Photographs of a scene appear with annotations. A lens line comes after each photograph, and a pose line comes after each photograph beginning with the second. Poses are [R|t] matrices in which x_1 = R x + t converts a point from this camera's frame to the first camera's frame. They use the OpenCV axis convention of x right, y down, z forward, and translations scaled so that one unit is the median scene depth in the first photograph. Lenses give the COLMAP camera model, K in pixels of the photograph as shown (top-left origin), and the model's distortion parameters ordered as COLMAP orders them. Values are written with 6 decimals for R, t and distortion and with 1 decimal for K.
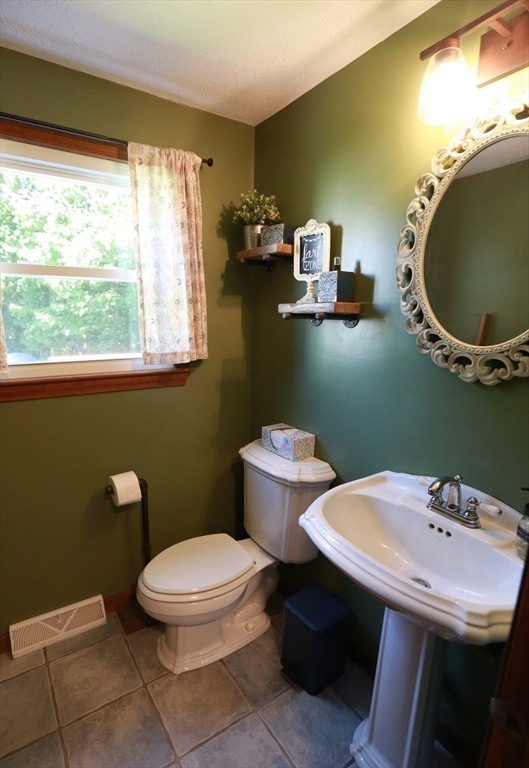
lens RADIAL K [[386.2, 0, 241.0], [0, 386.2, 394.0], [0, 0, 1]] dist [-0.044790, -0.000017]
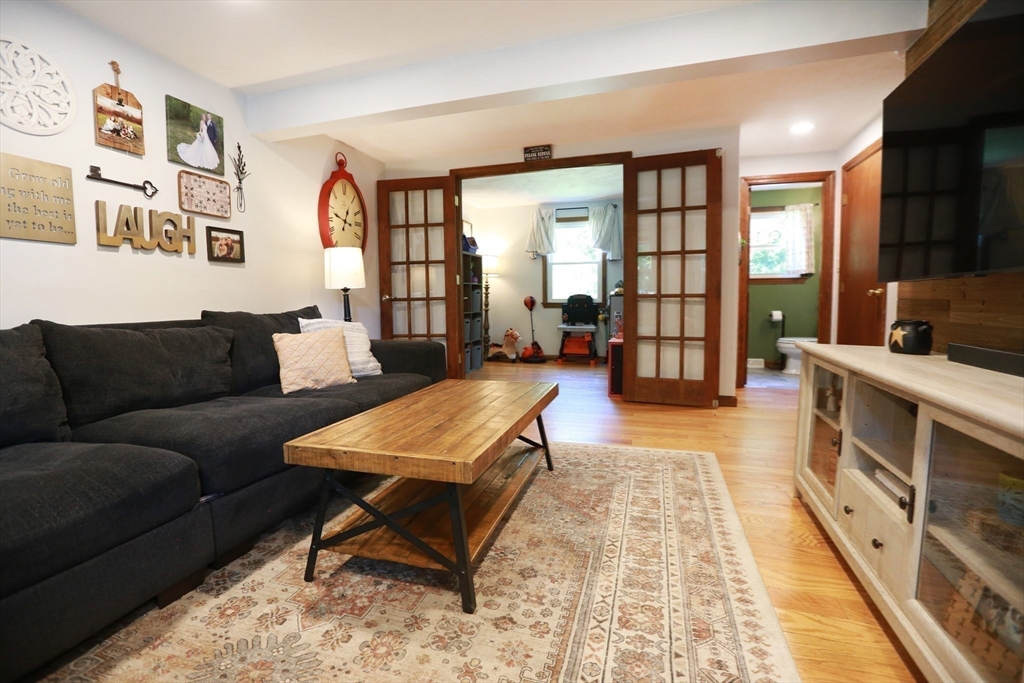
lens RADIAL K [[472.6, 0, 504.1], [0, 472.6, 330.6], [0, 0, 1]] dist [-0.041327, 0.015397]
pose [[0.639874, 0.037075, -0.767585, 1.106025], [-0.136349, 0.988465, -0.065920, 0.870088], [0.756287, 0.146841, 0.637548, -2.824449]]
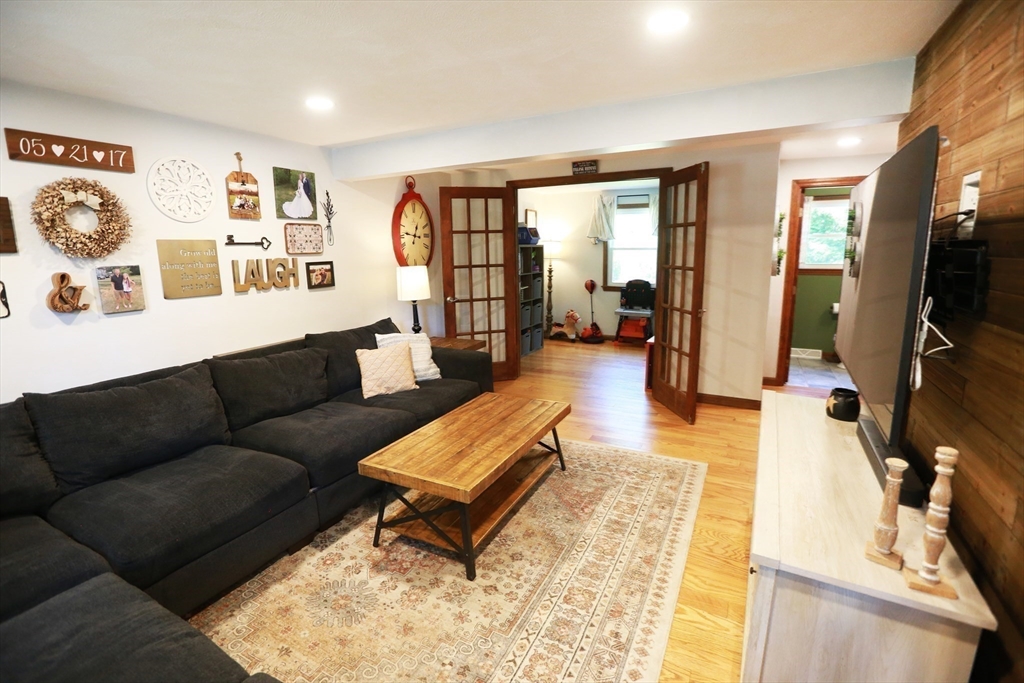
lens RADIAL K [[472.6, 0, 503.5], [0, 472.6, 332.7], [0, 0, 1]] dist [-0.041327, 0.015397]
pose [[0.490919, 0.140218, -0.859847, 1.488327], [-0.153421, 0.985453, 0.073108, 0.554239], [0.857590, 0.096029, 0.505290, -2.905674]]
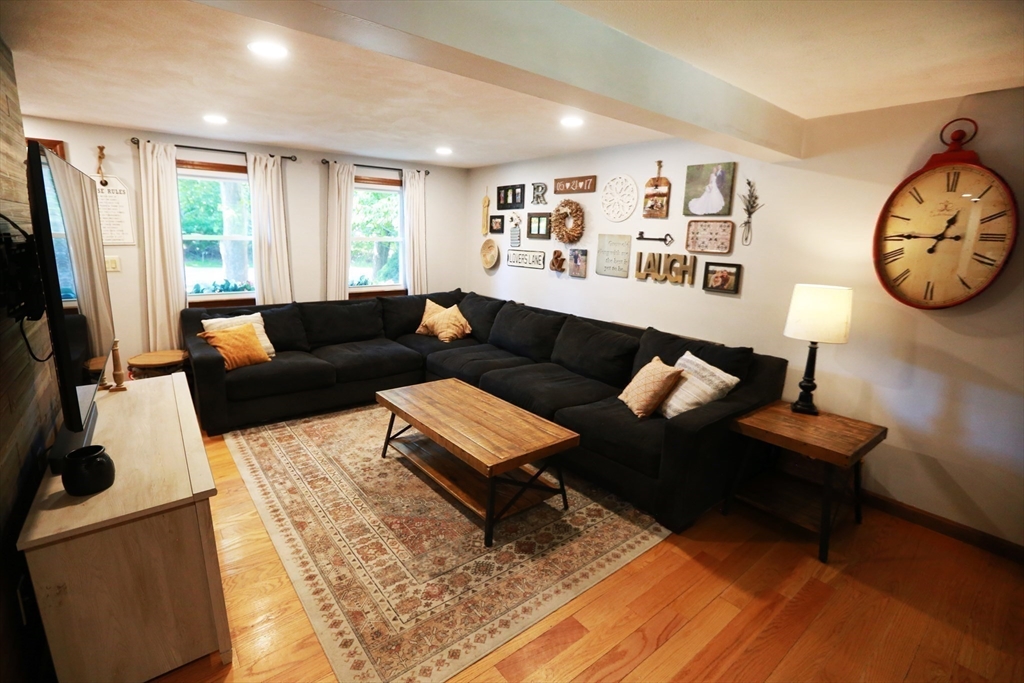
lens RADIAL K [[472.6, 0, 510.2], [0, 472.6, 335.4], [0, 0, 1]] dist [-0.041327, 0.015397]
pose [[-0.993094, -0.013571, -0.116531, 0.203416], [-0.059318, 0.915054, 0.398945, 0.060382], [0.101218, 0.403102, -0.909540, -0.713860]]
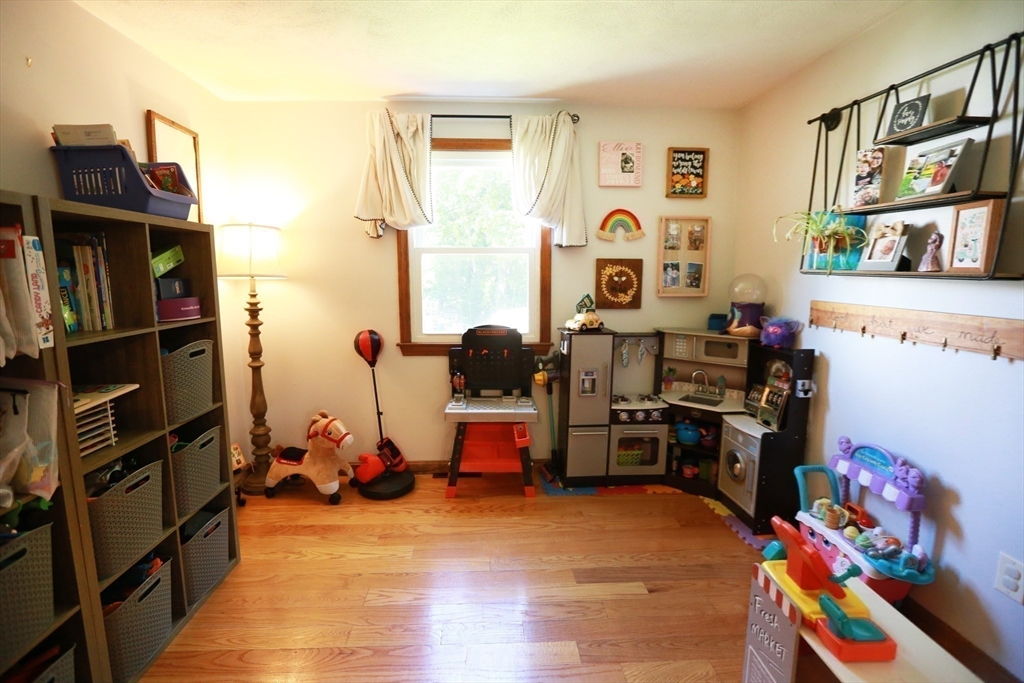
lens RADIAL K [[472.6, 0, 497.5], [0, 472.6, 333.3], [0, 0, 1]] dist [-0.041327, 0.015397]
pose [[0.863961, 0.053791, -0.500677, -0.702683], [-0.088307, 0.995055, -0.045477, 0.313725], [0.495755, 0.083504, 0.864439, -1.280919]]
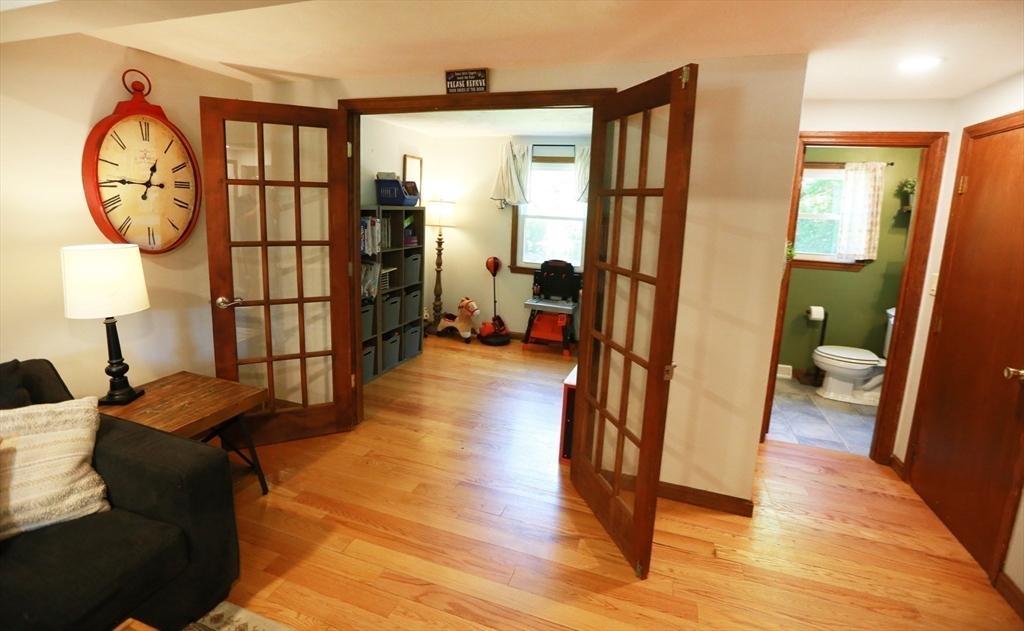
lens RADIAL K [[479.9, 0, 506.1], [0, 479.9, 277.0], [0, 0, 1]] dist [-0.036458, 0.007136]
pose [[0.621477, 0.134919, -0.771727, 0.637871], [-0.188235, 0.981919, 0.020079, 0.317704], [0.760482, 0.132788, 0.635636, -2.038921]]
